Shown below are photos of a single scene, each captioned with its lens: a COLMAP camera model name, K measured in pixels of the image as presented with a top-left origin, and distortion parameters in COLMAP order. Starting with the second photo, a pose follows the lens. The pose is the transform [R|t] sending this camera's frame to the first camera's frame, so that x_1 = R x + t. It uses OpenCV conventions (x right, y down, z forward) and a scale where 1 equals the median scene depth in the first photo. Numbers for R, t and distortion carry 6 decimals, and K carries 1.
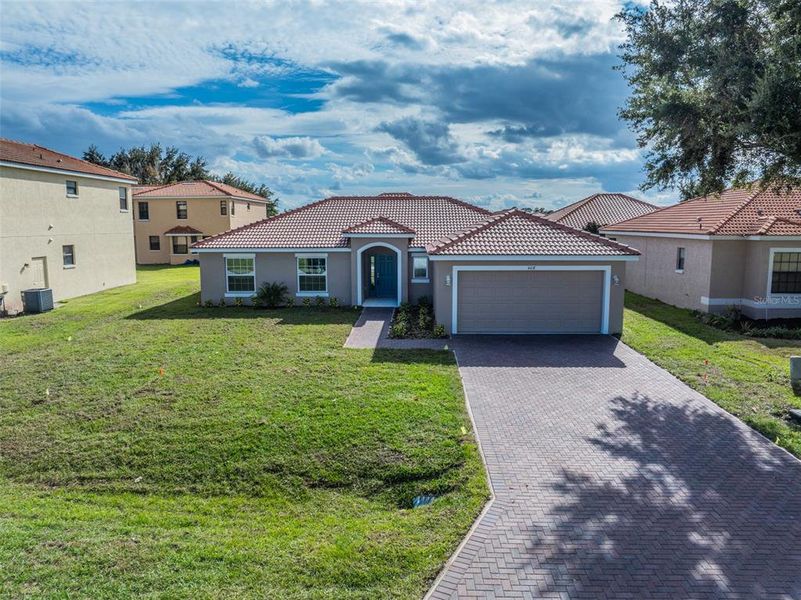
lens RADIAL K [[561.8, 0, 400.5], [0, 561.8, 300.0], [0, 0, 1]] dist [-0.035918, -0.000869]
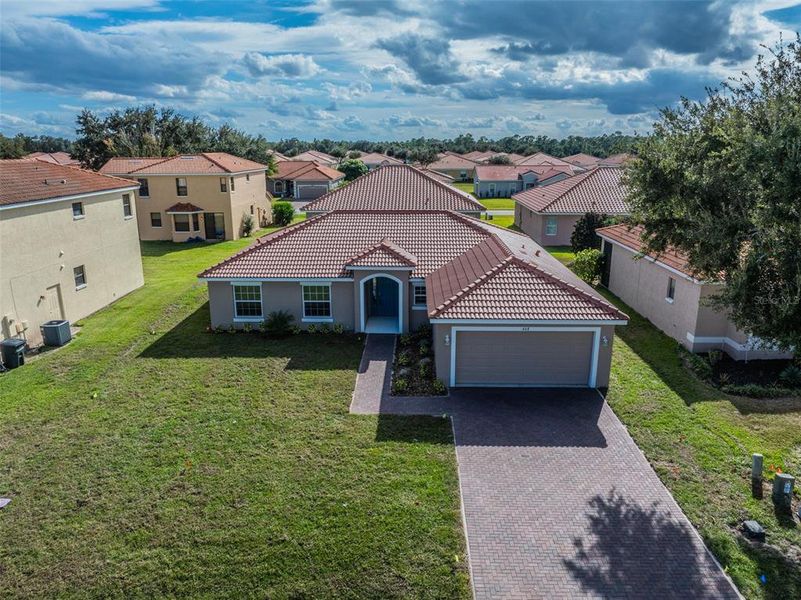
lens RADIAL K [[561.8, 0, 400.5], [0, 561.8, 300.0], [0, 0, 1]] dist [-0.035918, -0.000869]
pose [[0.999999, -0.000671, 0.001340, -0.003640], [0.000489, 0.991296, 0.131648, -0.194699], [-0.001416, -0.131647, 0.991296, -0.034409]]
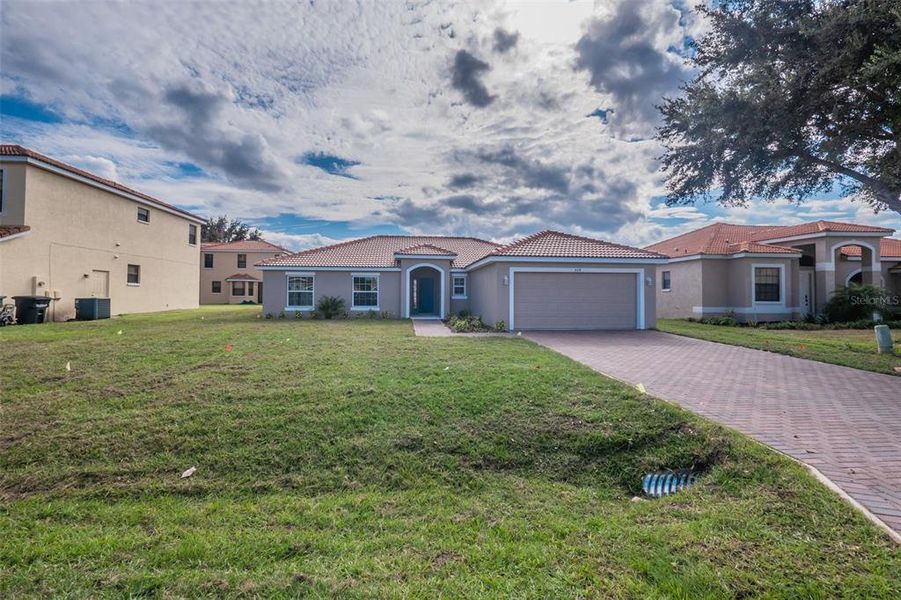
lens RADIAL K [[392.3, 0, 445.0], [0, 392.3, 285.6], [0, 0, 1]] dist [-0.001559, -0.000166]
pose [[0.992687, 0.011578, 0.120162, -0.098101], [0.007713, 0.987273, -0.158850, 0.075860], [-0.120472, 0.158615, 0.979963, 0.202999]]
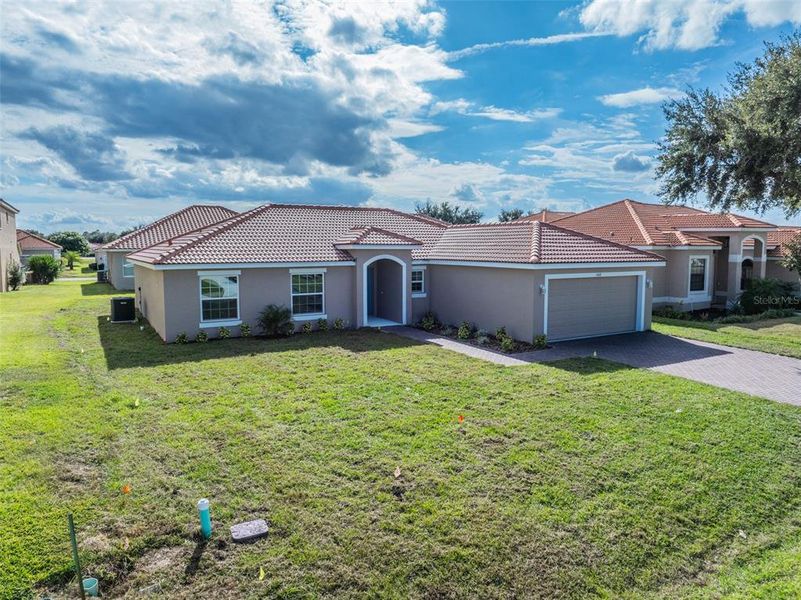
lens RADIAL K [[560.1, 0, 398.0], [0, 560.1, 297.1], [0, 0, 1]] dist [-0.044001, -0.002662]
pose [[0.851131, -0.045257, 0.522999, -0.508115], [0.067979, 0.997390, -0.024321, -0.011102], [-0.520534, 0.056253, 0.851986, 0.226460]]
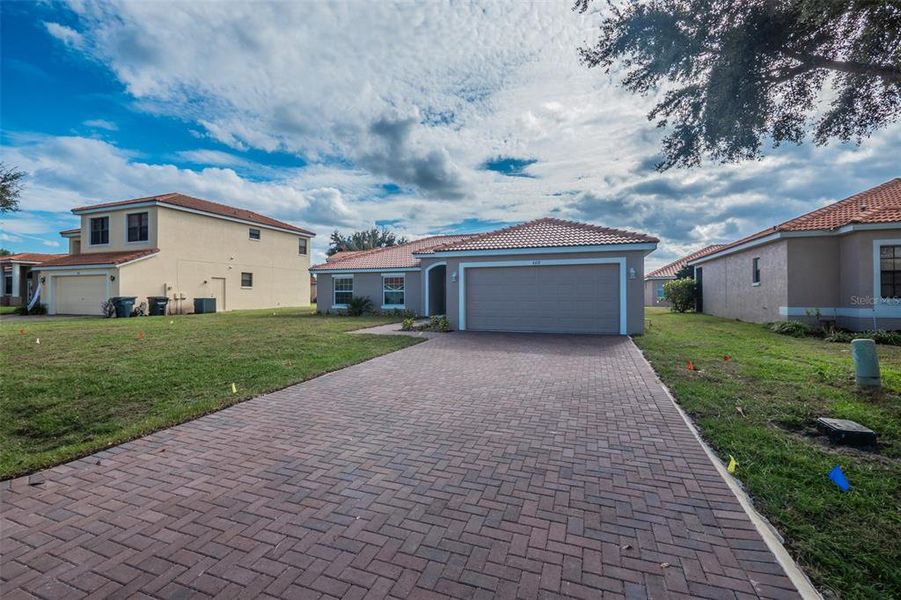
lens RADIAL K [[393.8, 0, 446.1], [0, 393.8, 295.6], [0, 0, 1]] dist [0.000579, 0.000062]
pose [[0.947026, 0.001245, -0.321154, 0.236323], [-0.043470, 0.991287, -0.124340, 0.070194], [0.318201, 0.131714, 0.938829, 0.249042]]
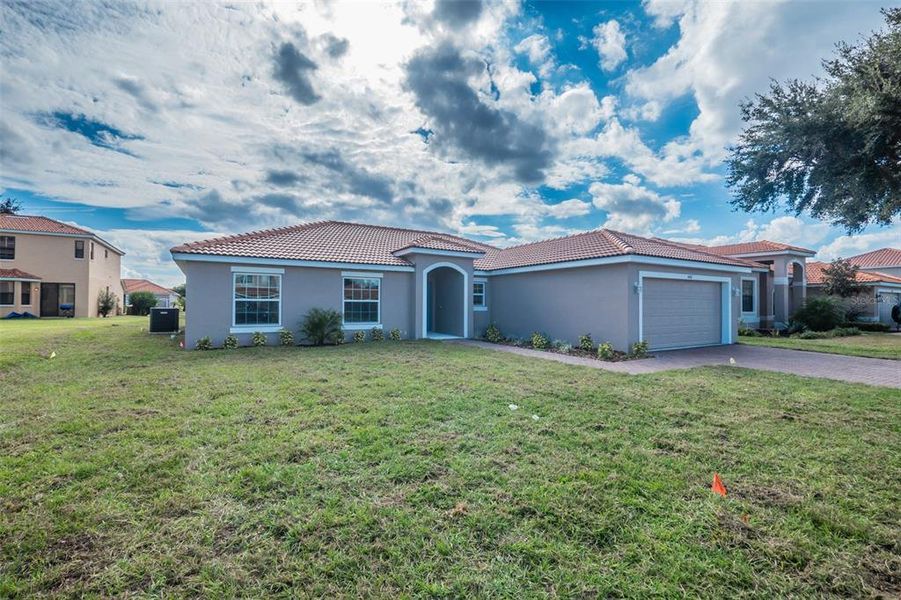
lens RADIAL K [[399.9, 0, 444.3], [0, 399.9, 282.7], [0, 0, 1]] dist [-0.001924, -0.000196]
pose [[0.845006, 0.038797, 0.533348, -0.374126], [0.062343, 0.983417, -0.170309, 0.032889], [-0.531111, 0.177163, 0.828574, 0.510594]]
